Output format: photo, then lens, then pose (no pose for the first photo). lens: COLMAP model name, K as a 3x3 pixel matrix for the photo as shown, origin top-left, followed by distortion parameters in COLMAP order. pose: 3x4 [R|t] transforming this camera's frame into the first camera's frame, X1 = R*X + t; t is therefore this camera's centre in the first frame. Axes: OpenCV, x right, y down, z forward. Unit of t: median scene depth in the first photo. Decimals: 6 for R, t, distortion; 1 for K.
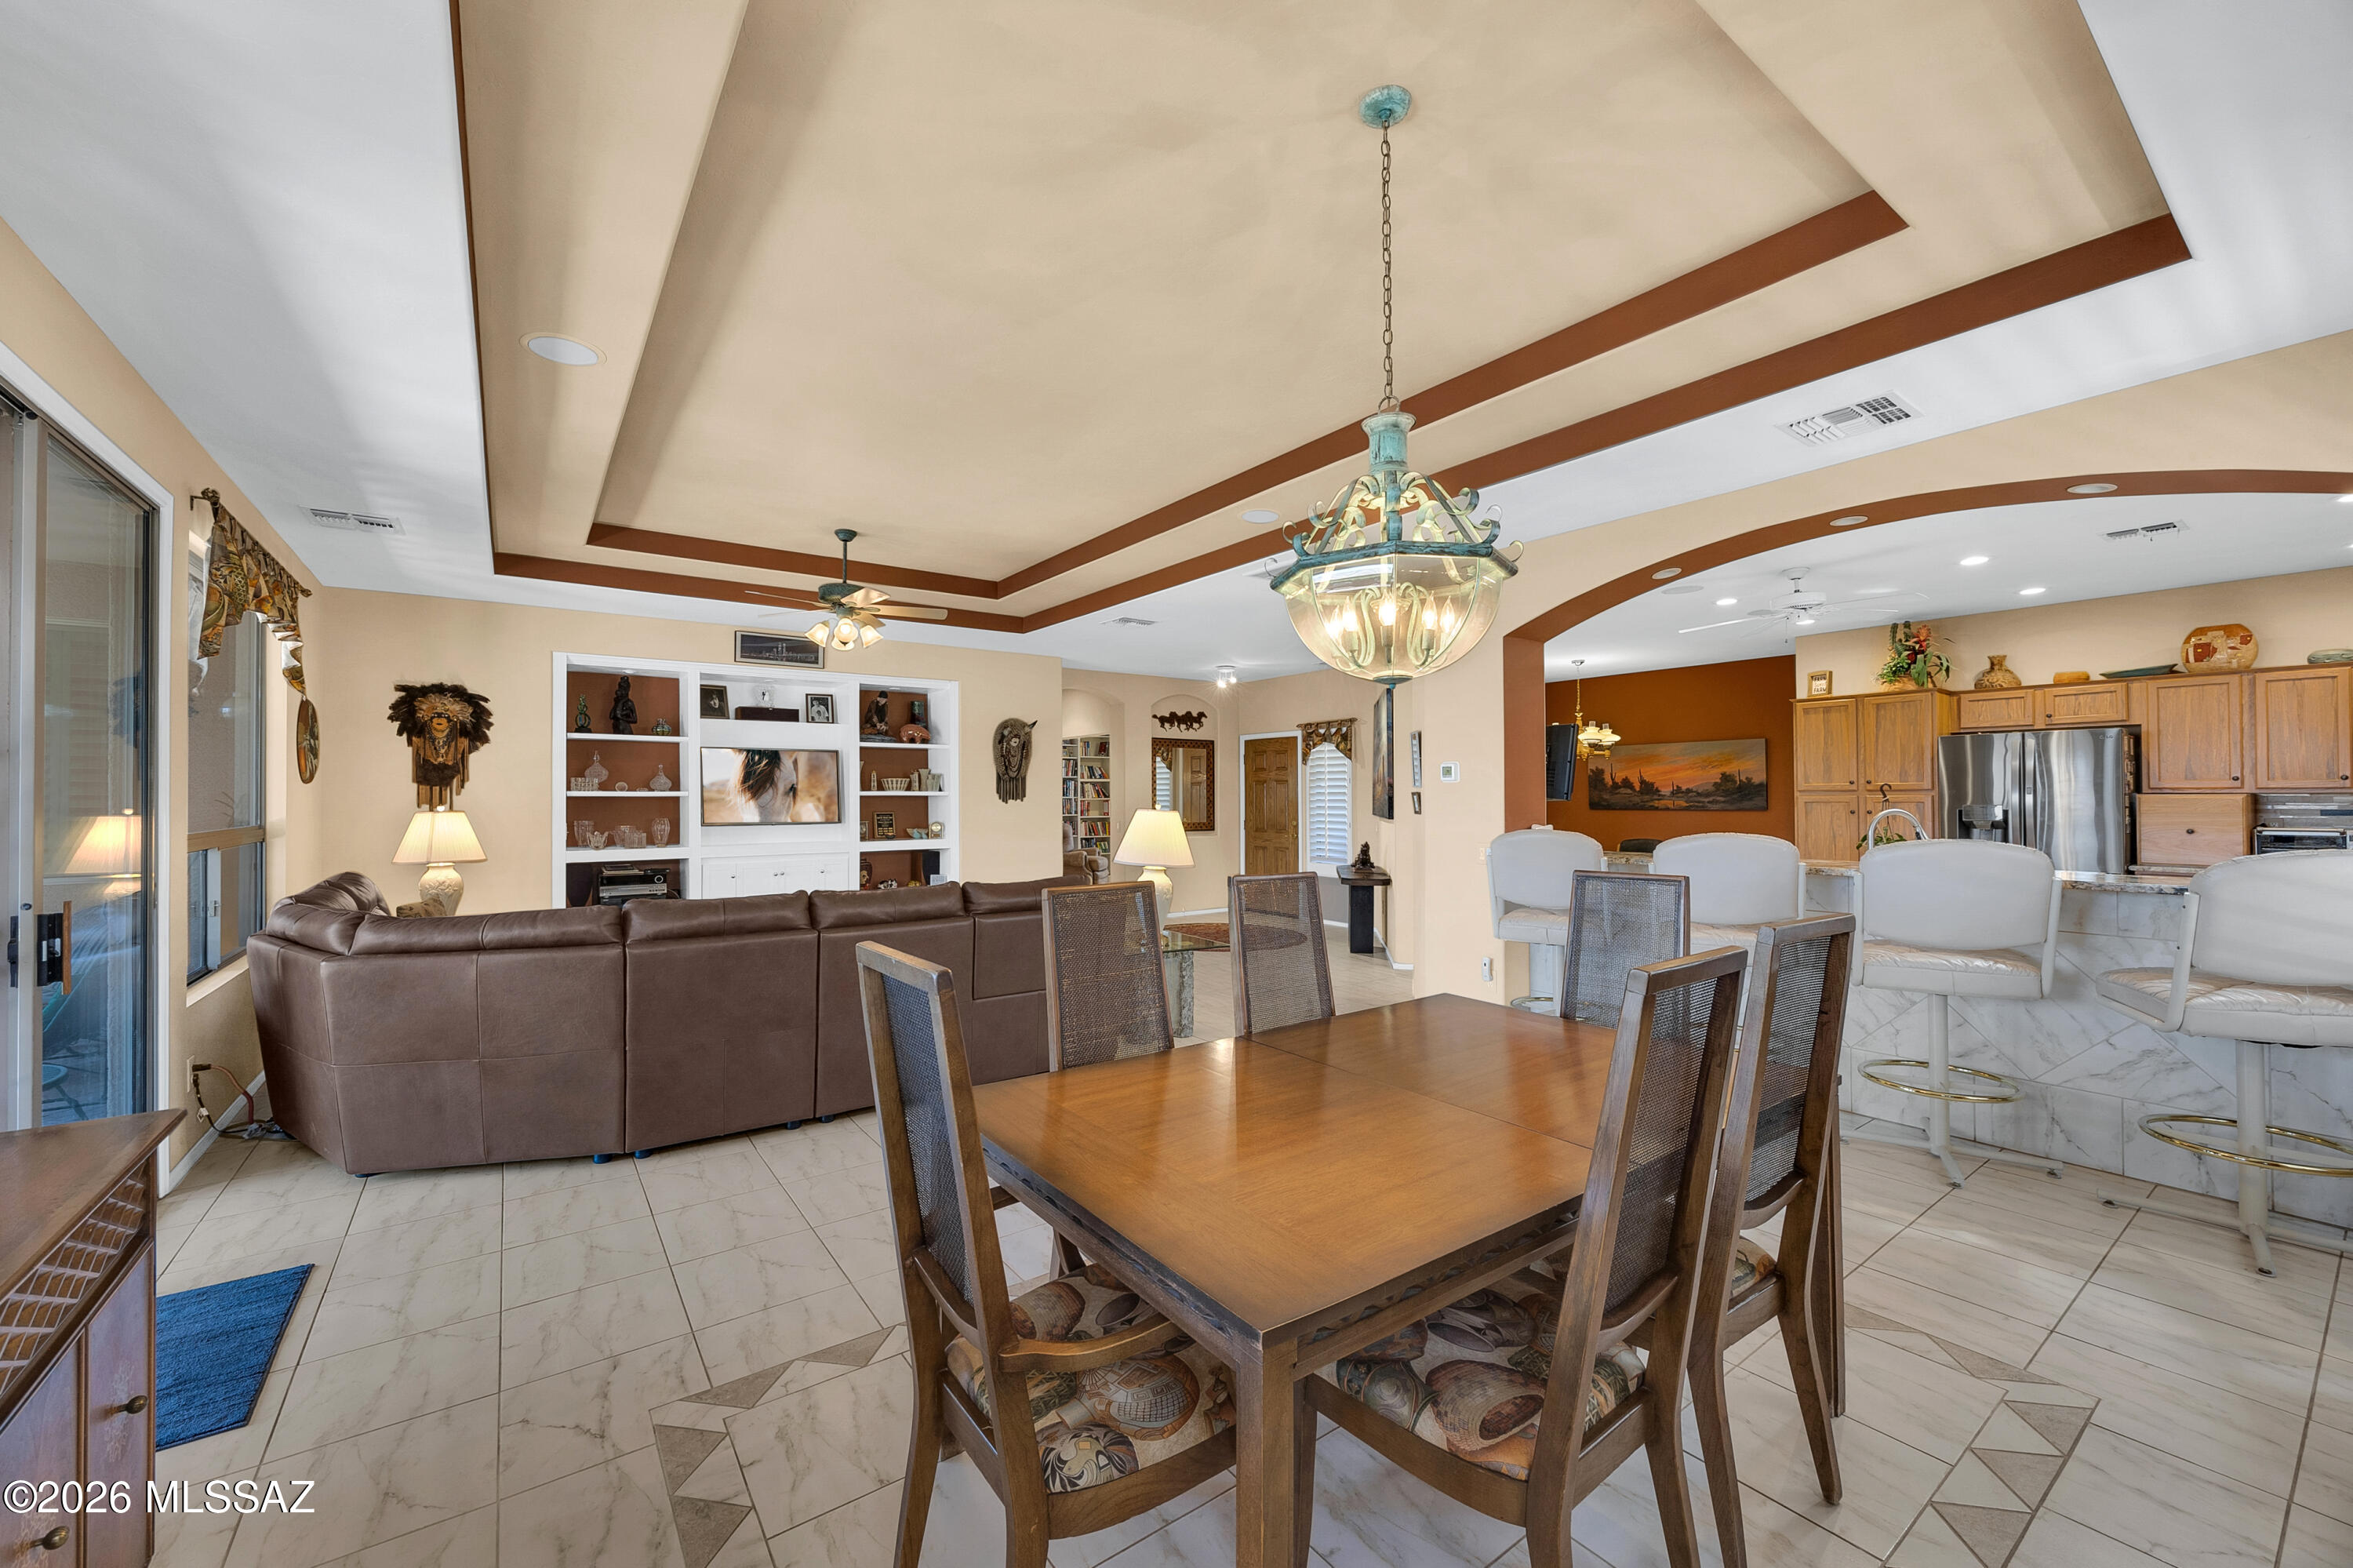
lens RADIAL K [[904.4, 0, 1137.0], [0, 904.4, 787.7], [0, 0, 1]] dist [-0.000101, -0.000658]
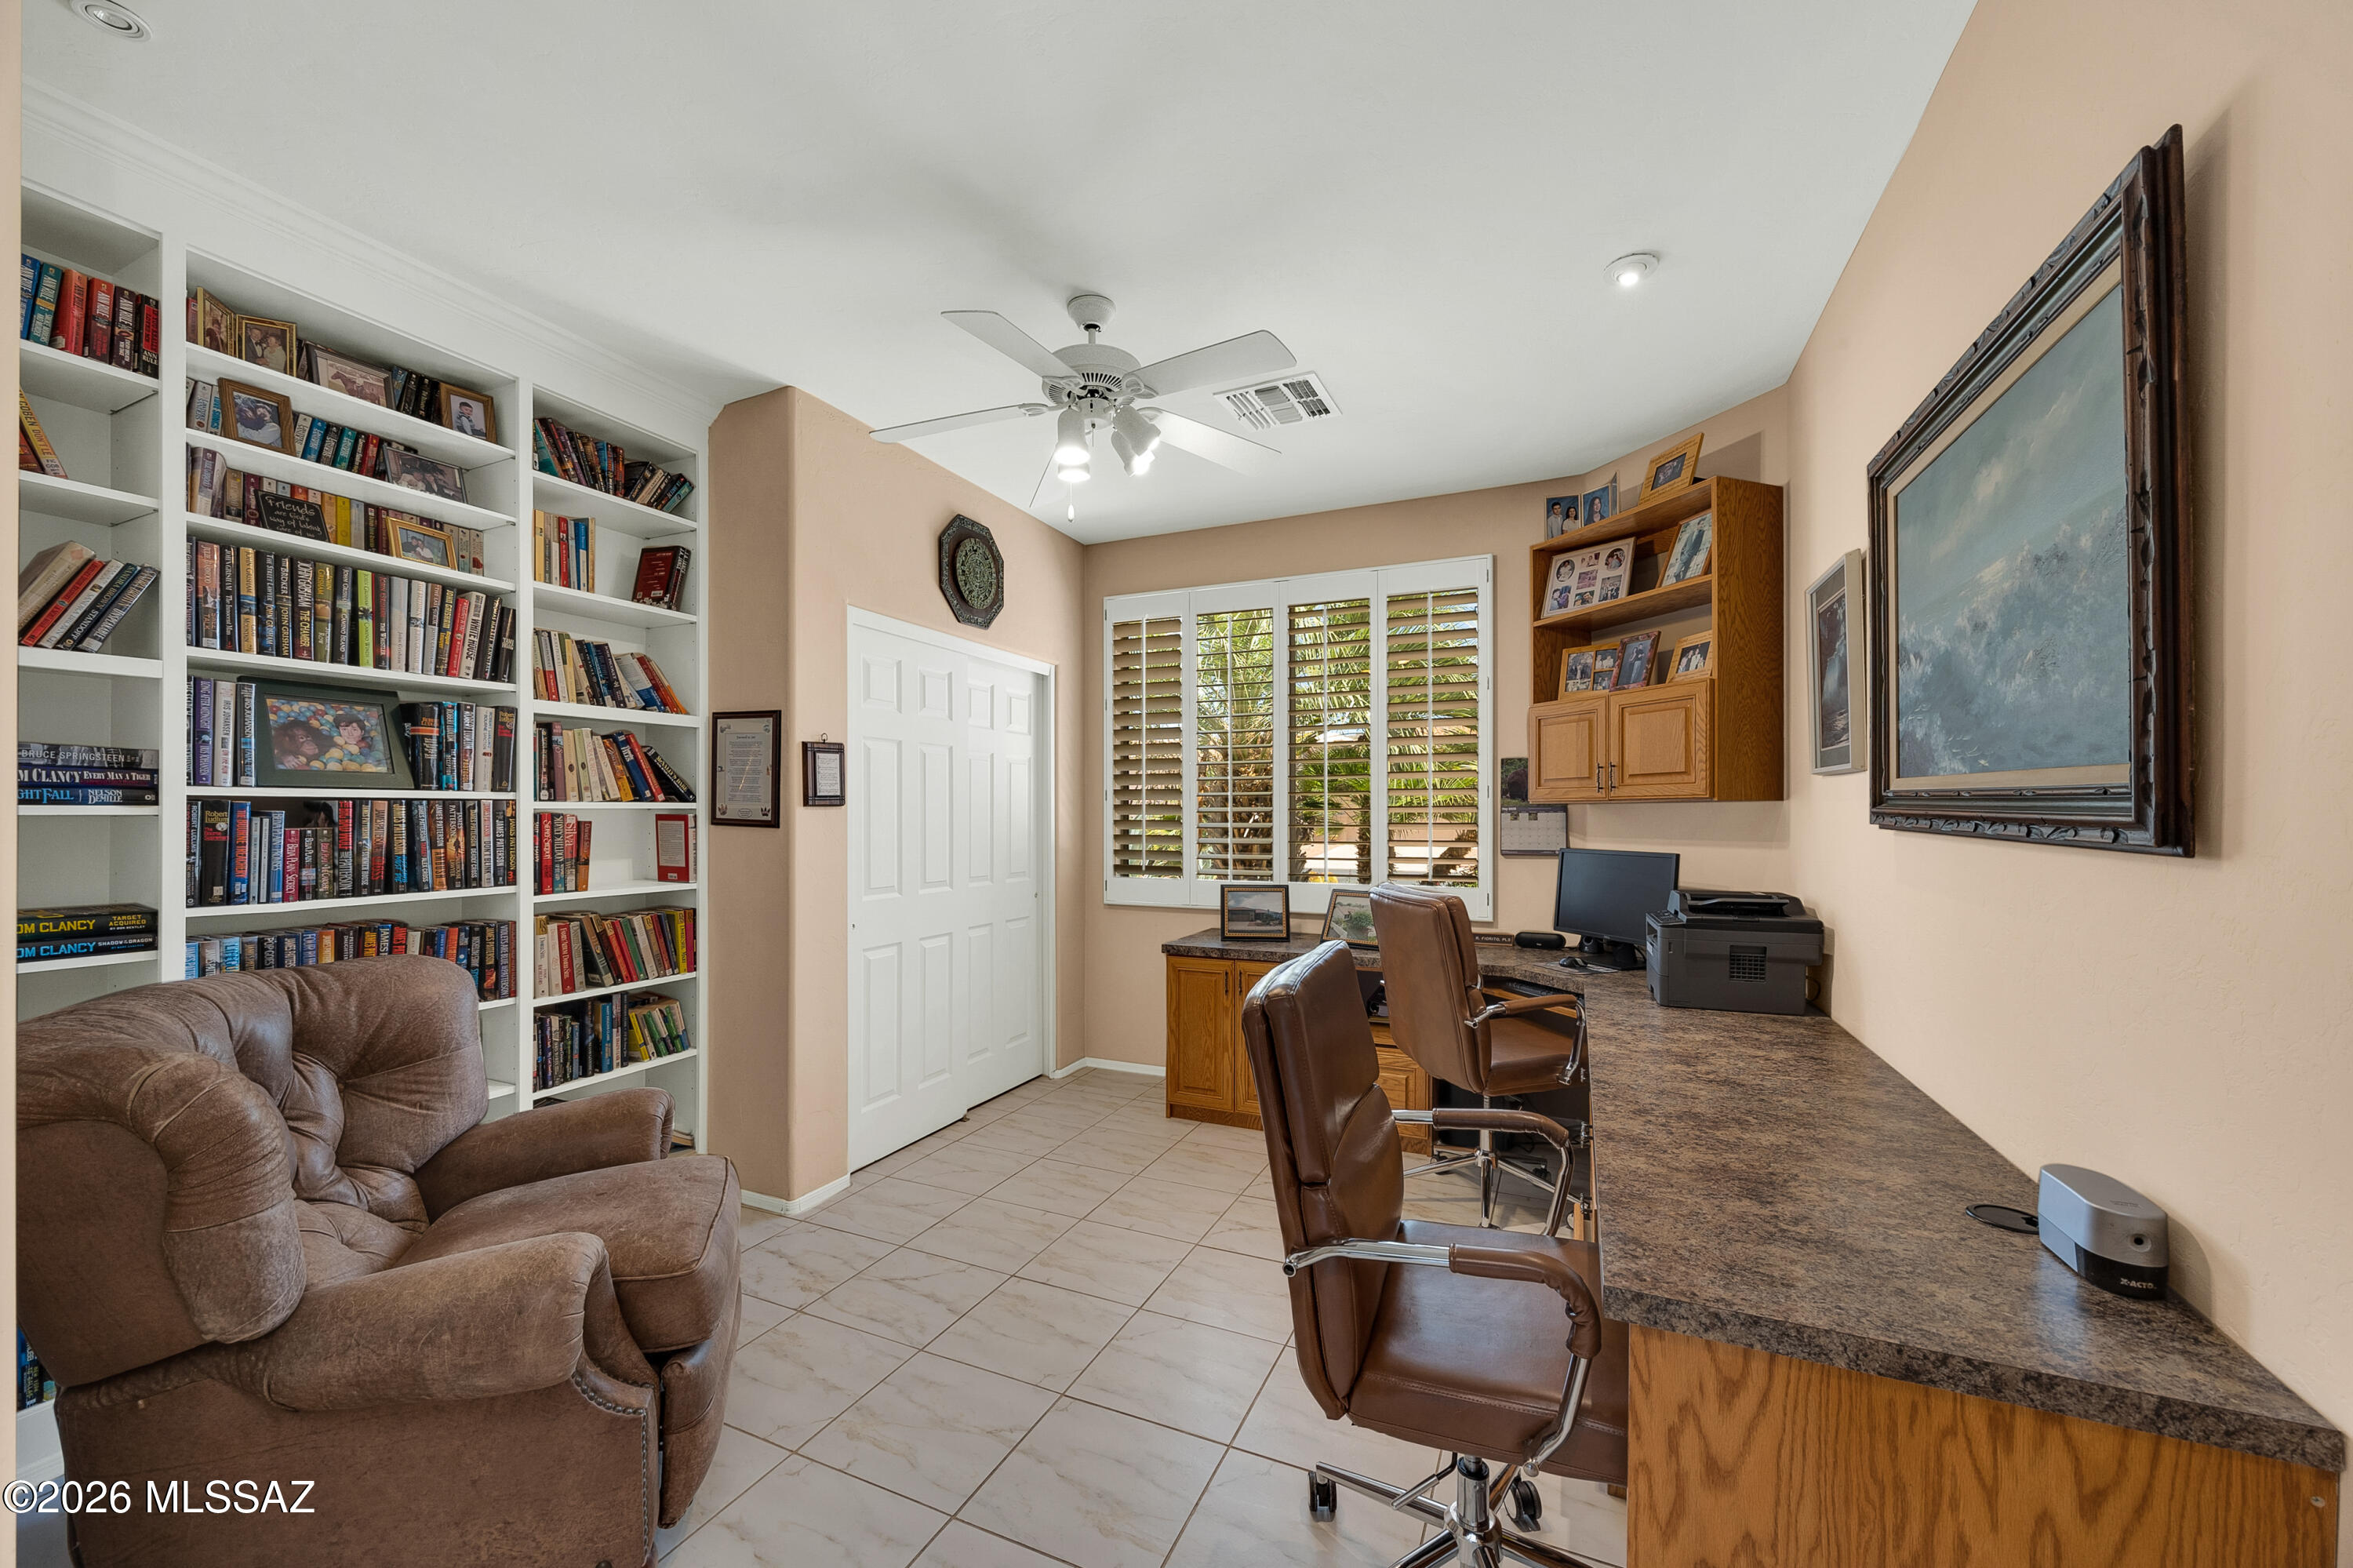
lens RADIAL K [[904.4, 0, 1163.2], [0, 904.4, 818.2], [0, 0, 1]] dist [-0.000101, -0.000658]
pose [[0.851923, 0.001930, 0.523664, -0.086354], [-0.012052, 0.999801, 0.015922, 0.018821], [-0.523528, -0.019876, 0.851776, 1.351006]]
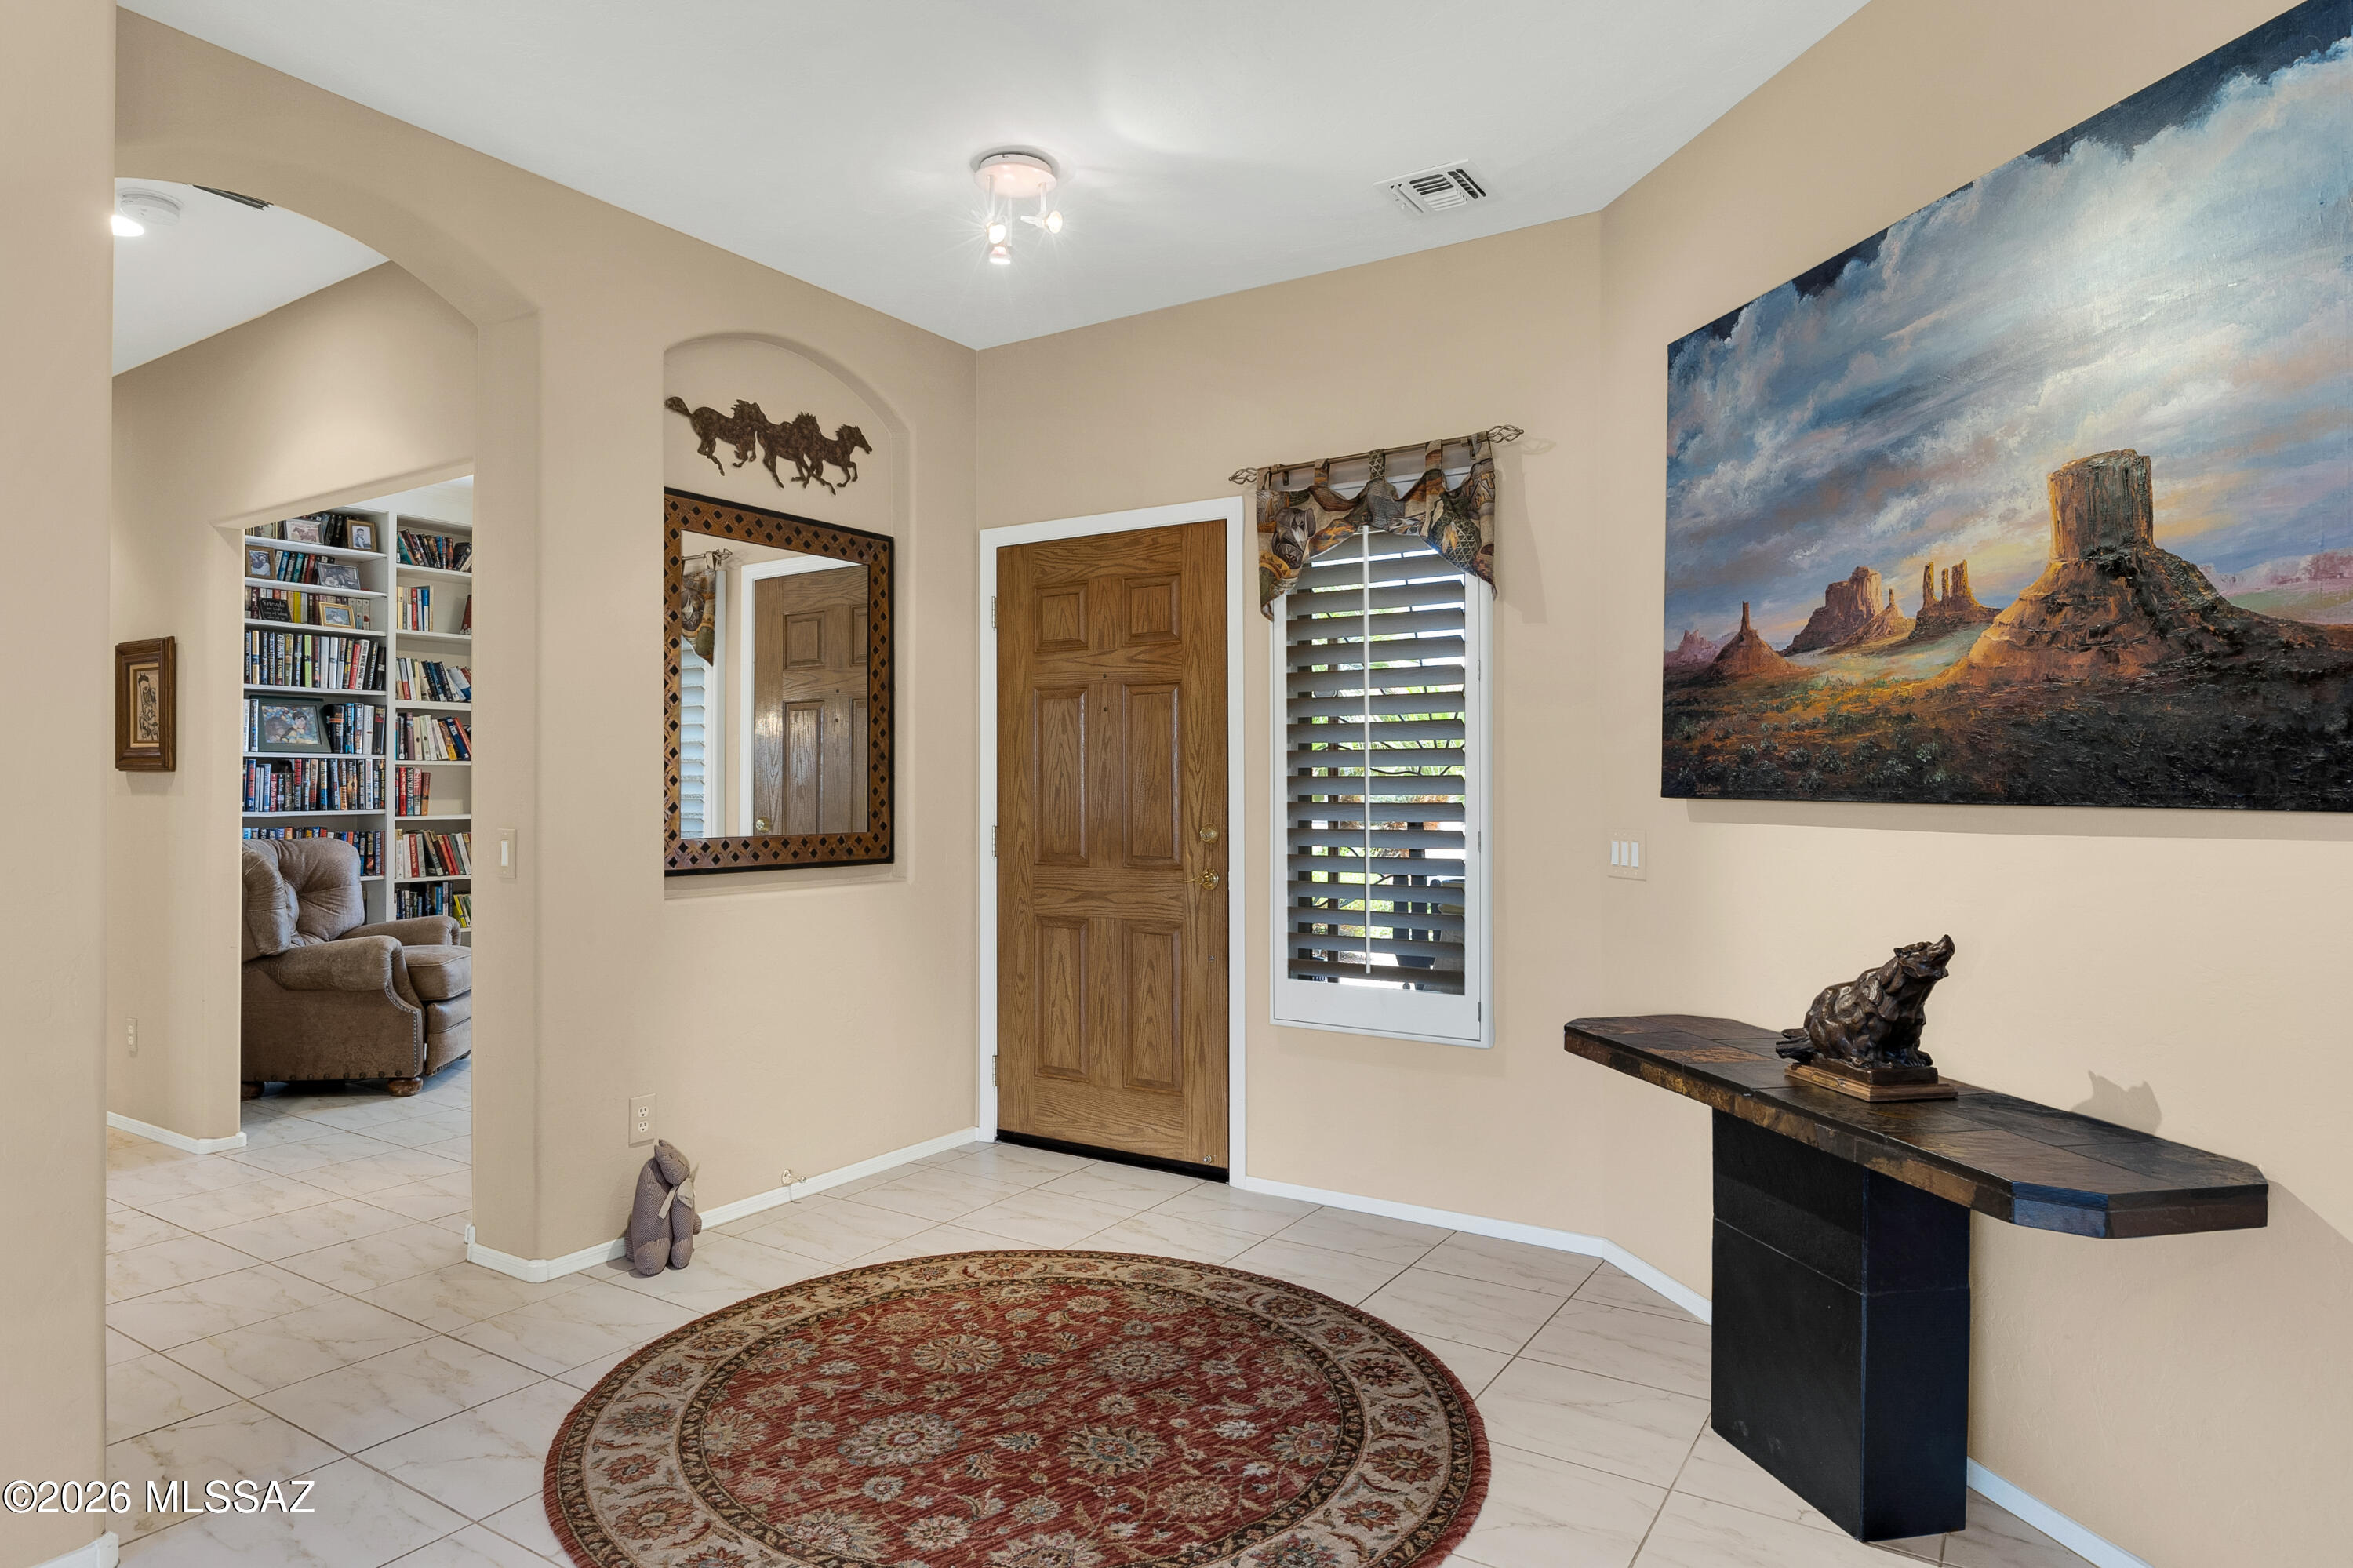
lens RADIAL K [[1352.3, 0, 1156.1], [0, 1352.3, 776.3], [0, 0, 1]] dist [-0.003582, 0.001956]
pose [[0.919002, 0.006714, 0.394197, -0.005576], [-0.007087, 0.999975, -0.000510, 0.027935], [-0.394190, -0.002325, 0.919026, 0.796399]]
